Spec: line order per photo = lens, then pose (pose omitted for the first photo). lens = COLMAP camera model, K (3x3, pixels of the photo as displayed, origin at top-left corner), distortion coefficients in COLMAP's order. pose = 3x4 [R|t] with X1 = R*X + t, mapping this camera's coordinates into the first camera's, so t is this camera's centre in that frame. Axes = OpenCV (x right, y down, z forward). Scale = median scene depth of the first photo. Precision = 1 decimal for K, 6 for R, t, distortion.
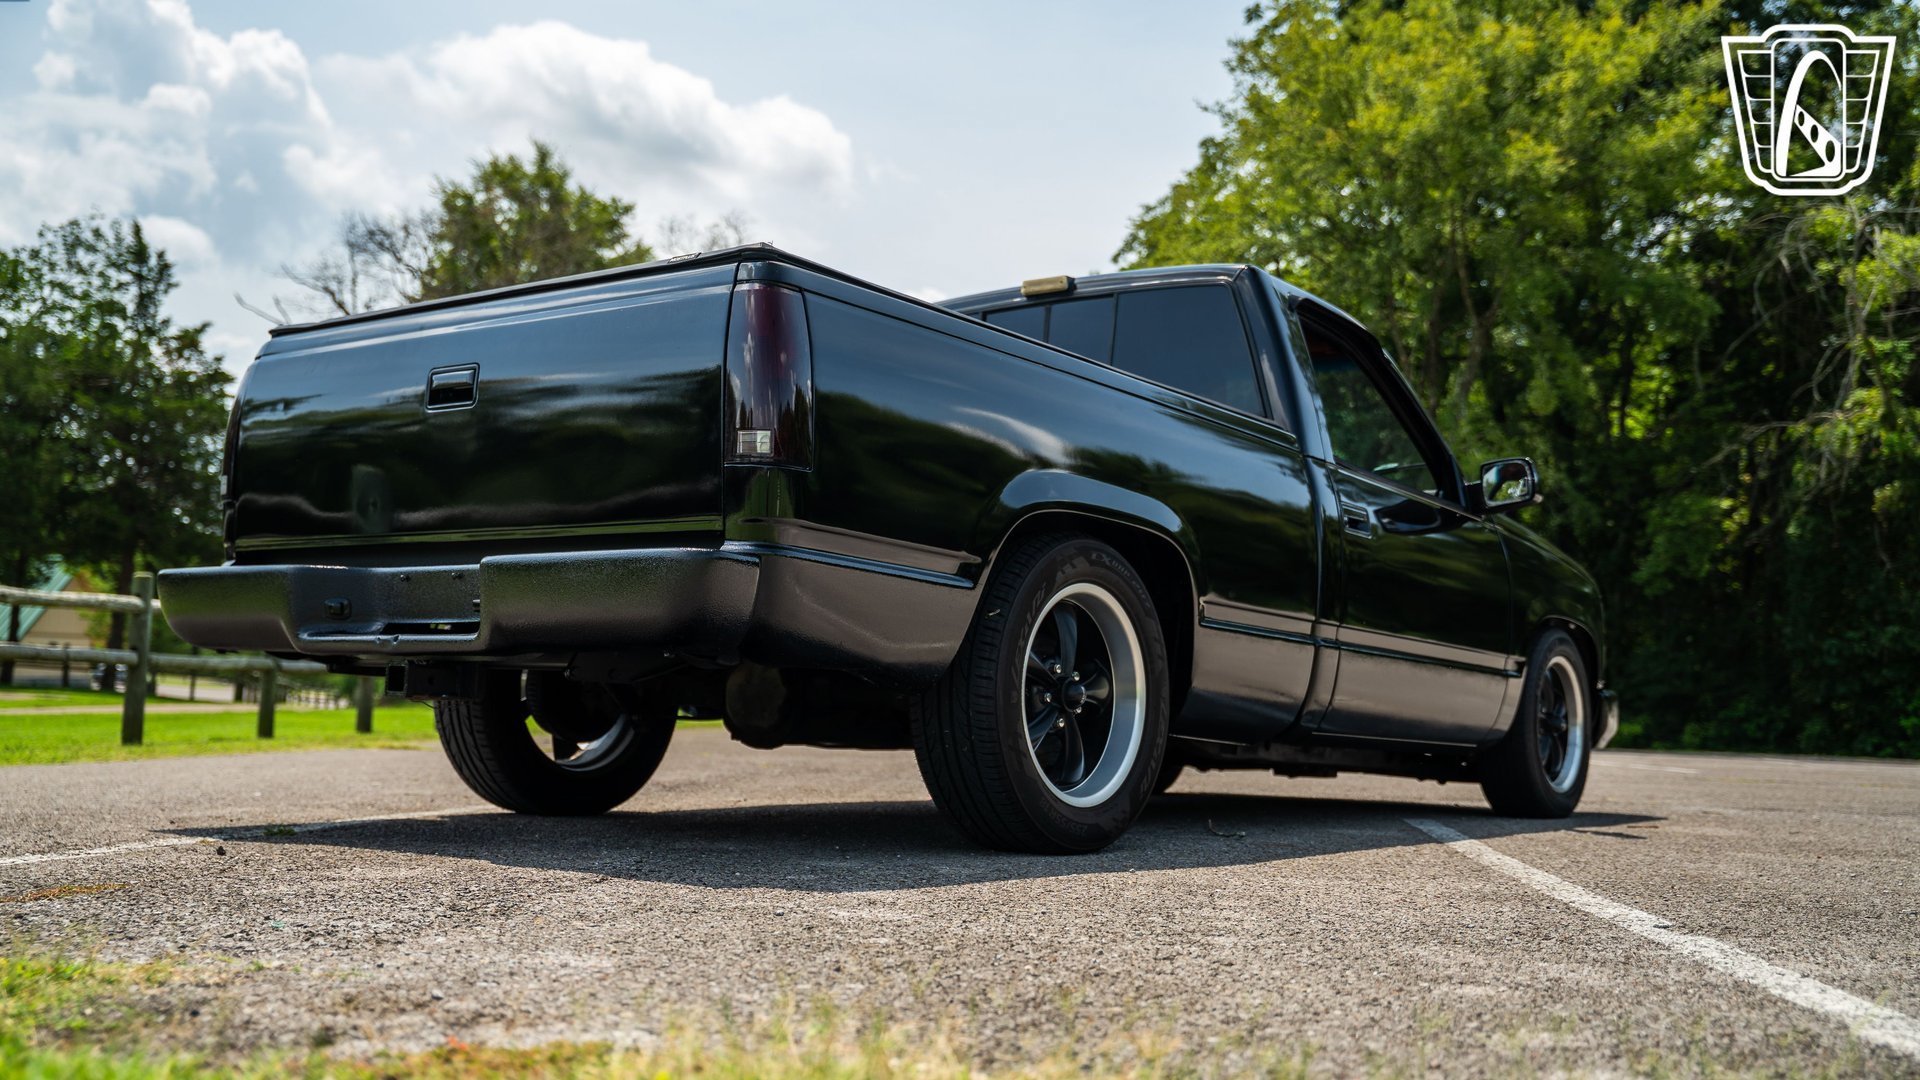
lens RADIAL K [[1902.6, 0, 963.4], [0, 1902.6, 548.6], [0, 0, 1]] dist [-0.078506, 0.233567]
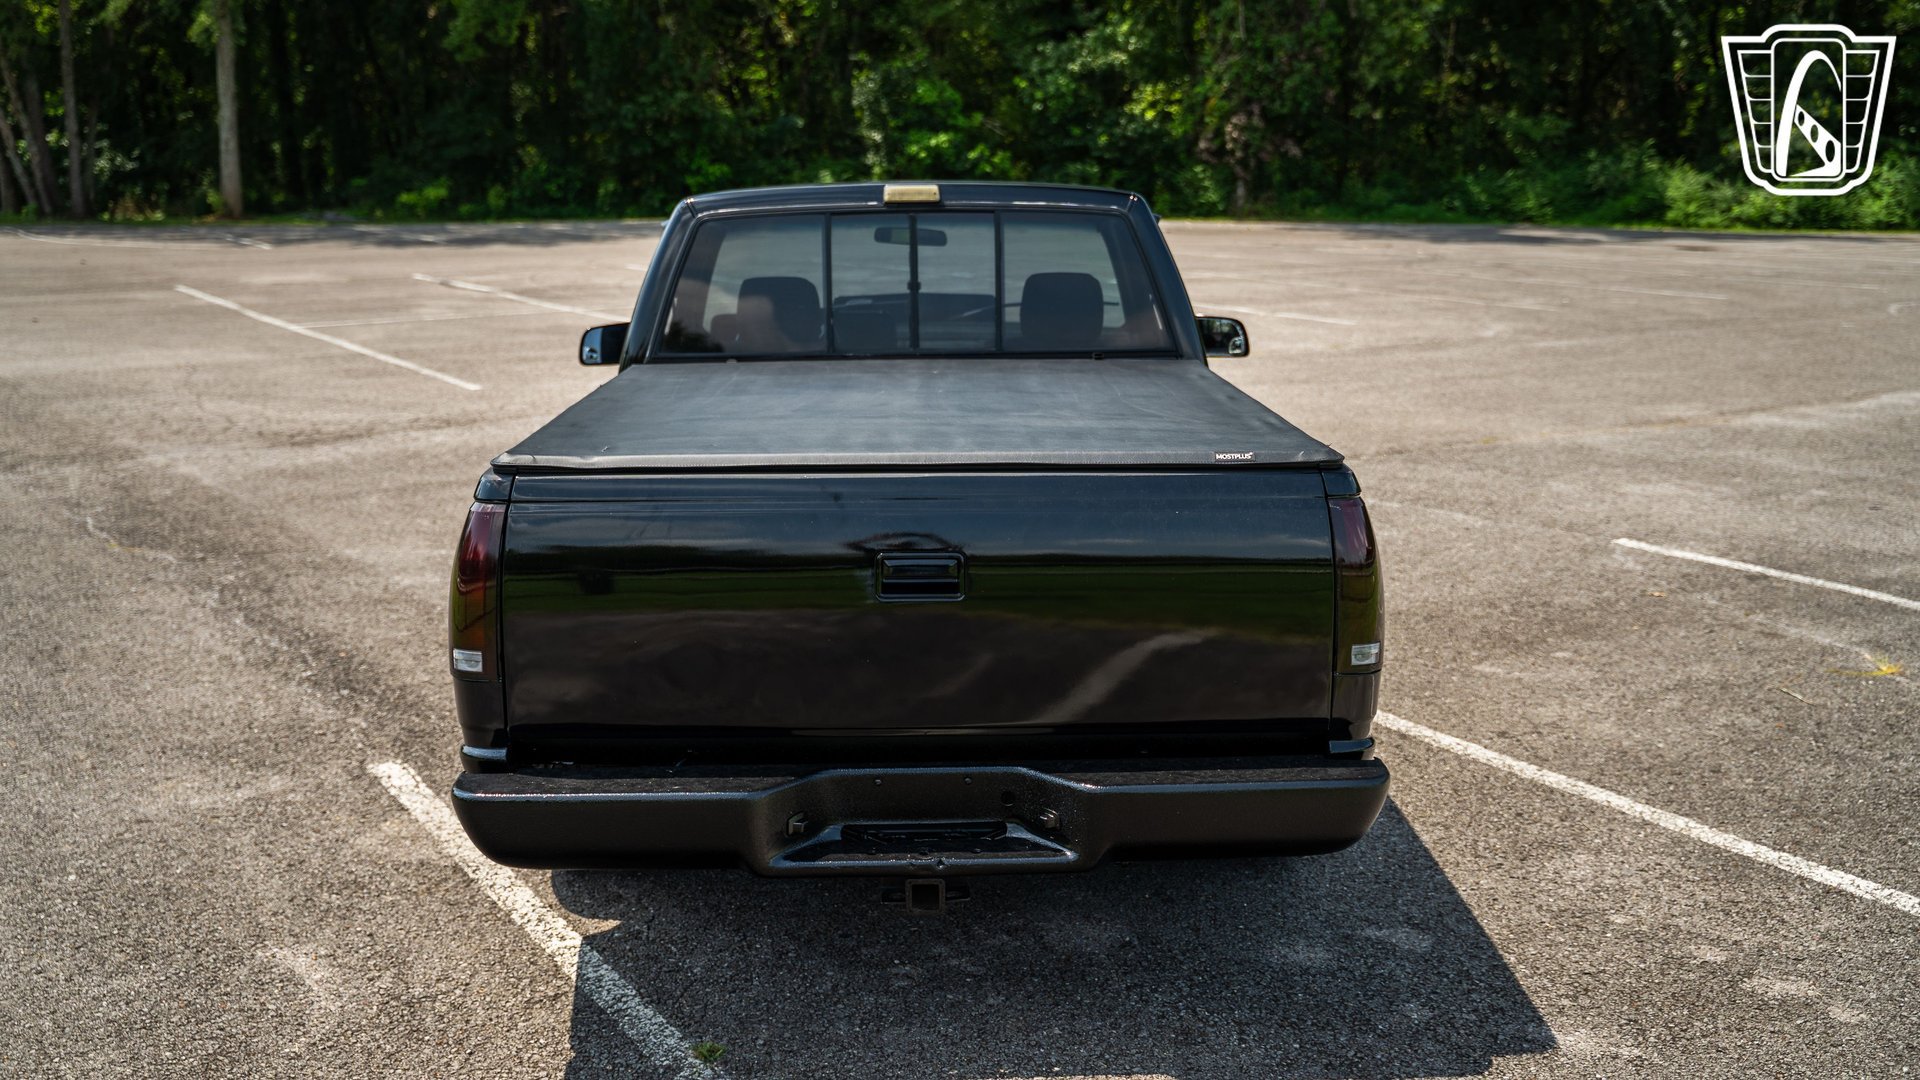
lens RADIAL K [[1908.6, 0, 963.0], [0, 1908.6, 537.6], [0, 0, 1]] dist [-0.060742, 0.184994]
pose [[0.775591, -0.164655, 0.609383, -0.066704], [-0.028763, 0.955160, 0.294691, -0.030769], [-0.630580, -0.246087, 0.736077, 0.026571]]
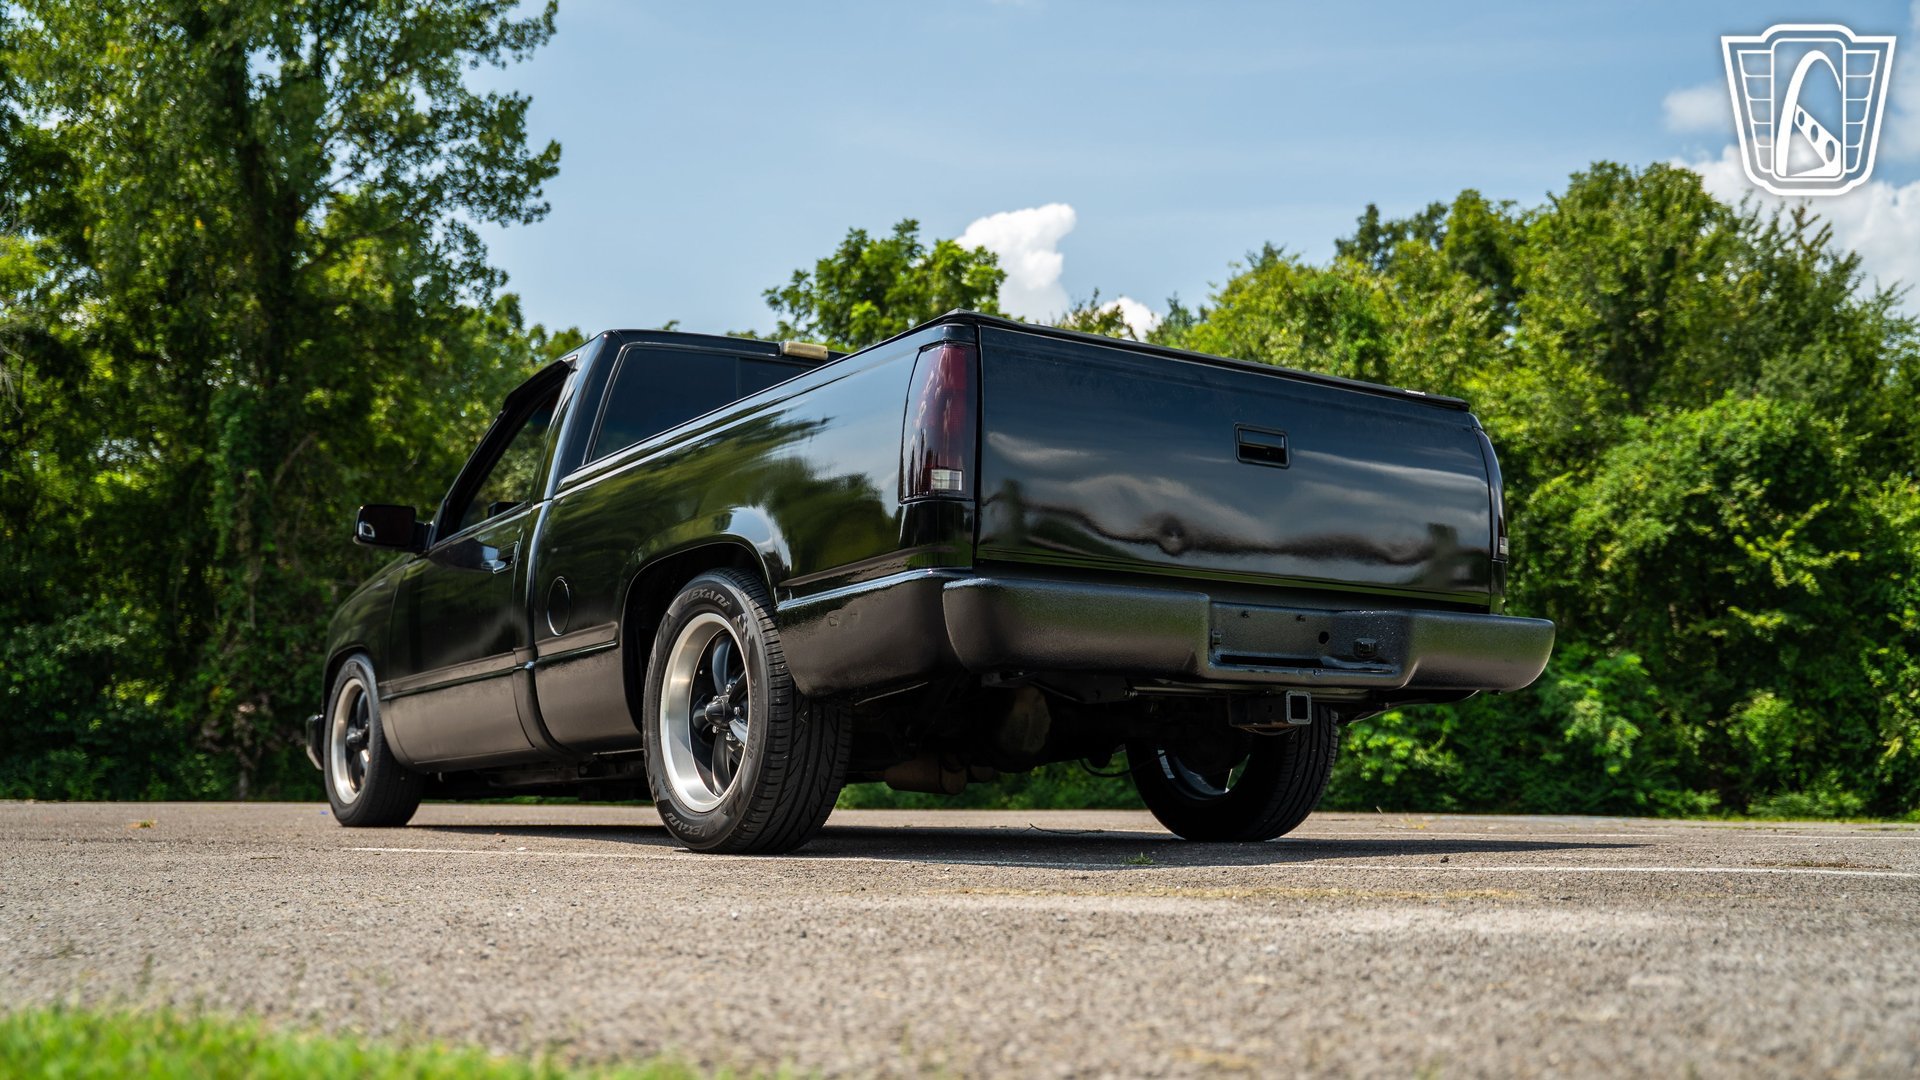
lens RADIAL K [[1900.5, 0, 955.6], [0, 1900.5, 542.4], [0, 0, 1]] dist [-0.073179, 0.218356]
pose [[0.310696, 0.099641, 0.945272, -0.114549], [-0.077761, 0.993821, -0.079200, 0.006820], [-0.947323, -0.048899, 0.316524, 0.067954]]
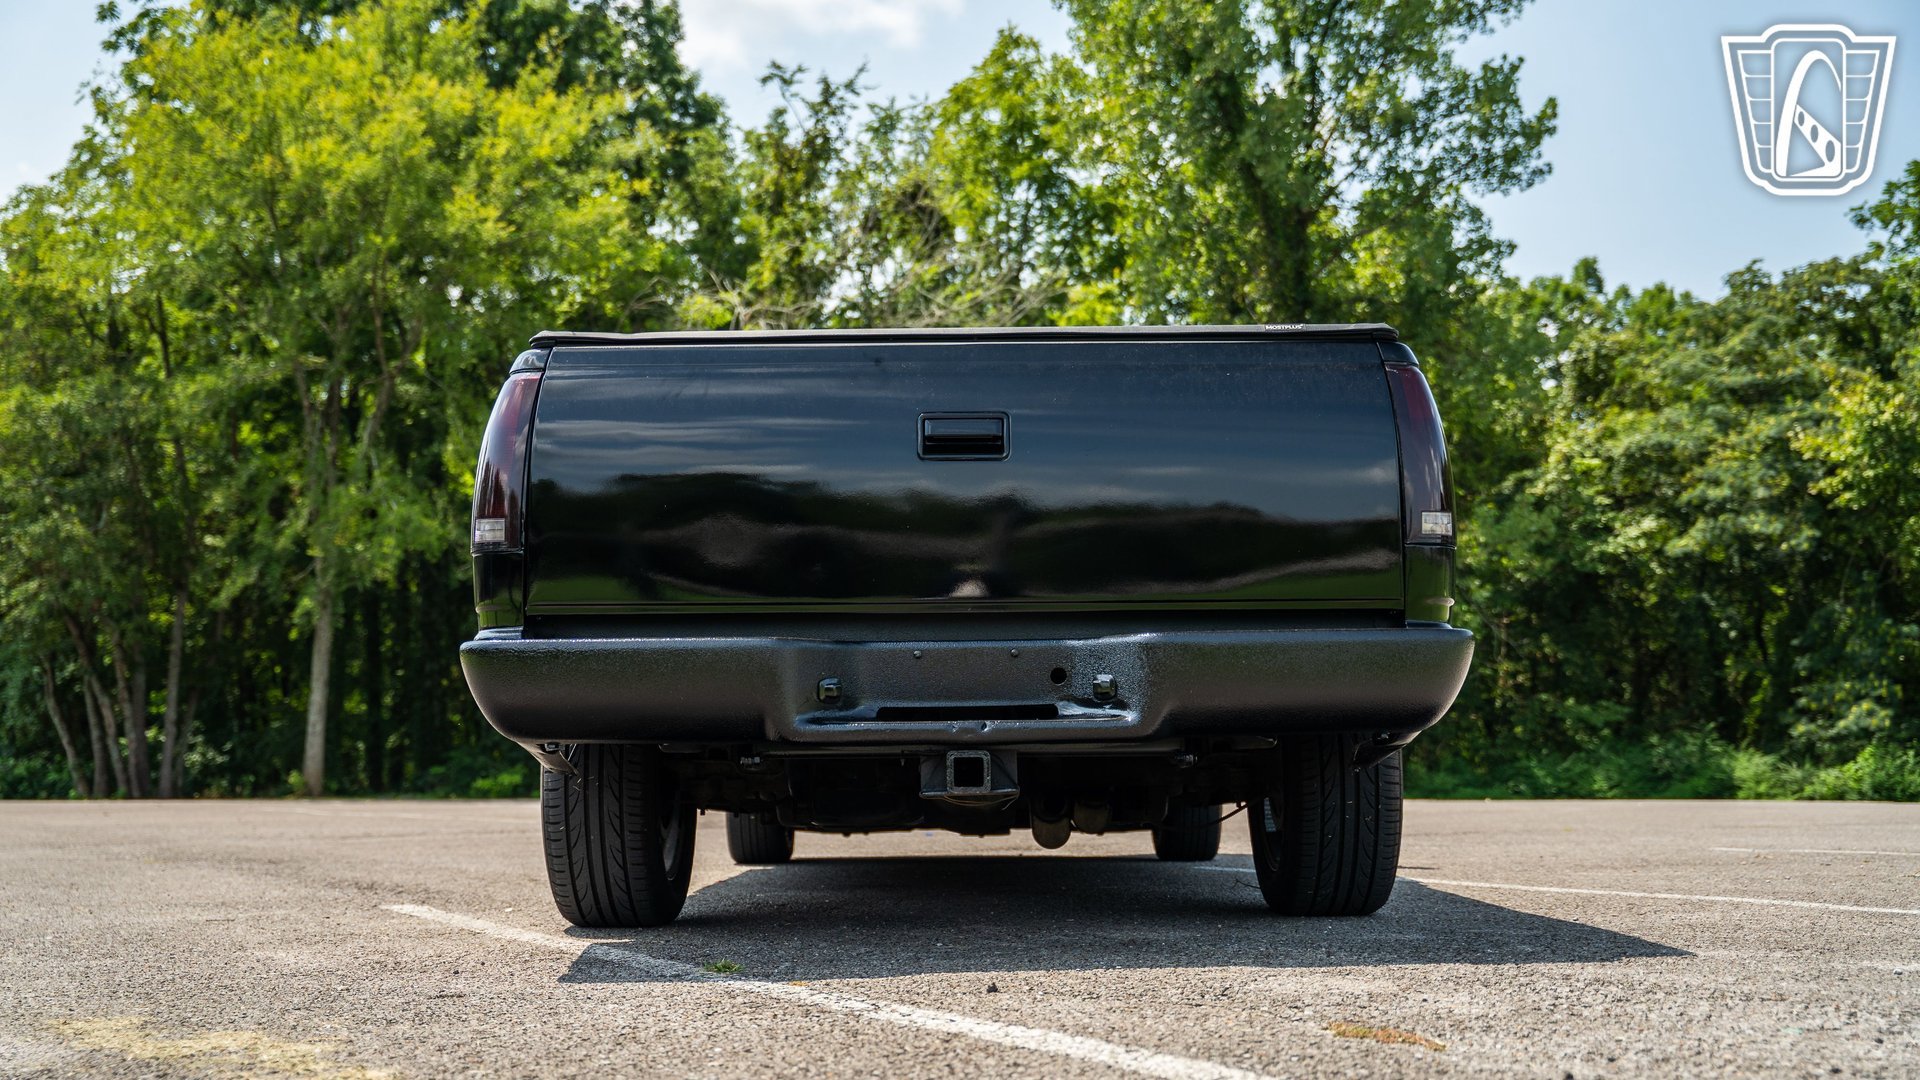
lens RADIAL K [[1900.5, 0, 955.6], [0, 1900.5, 542.4], [0, 0, 1]] dist [-0.073179, 0.218356]
pose [[0.799202, 0.038743, 0.599813, -0.065740], [-0.020739, 0.999104, -0.036901, -0.000173], [-0.600705, 0.017052, 0.799289, 0.025246]]
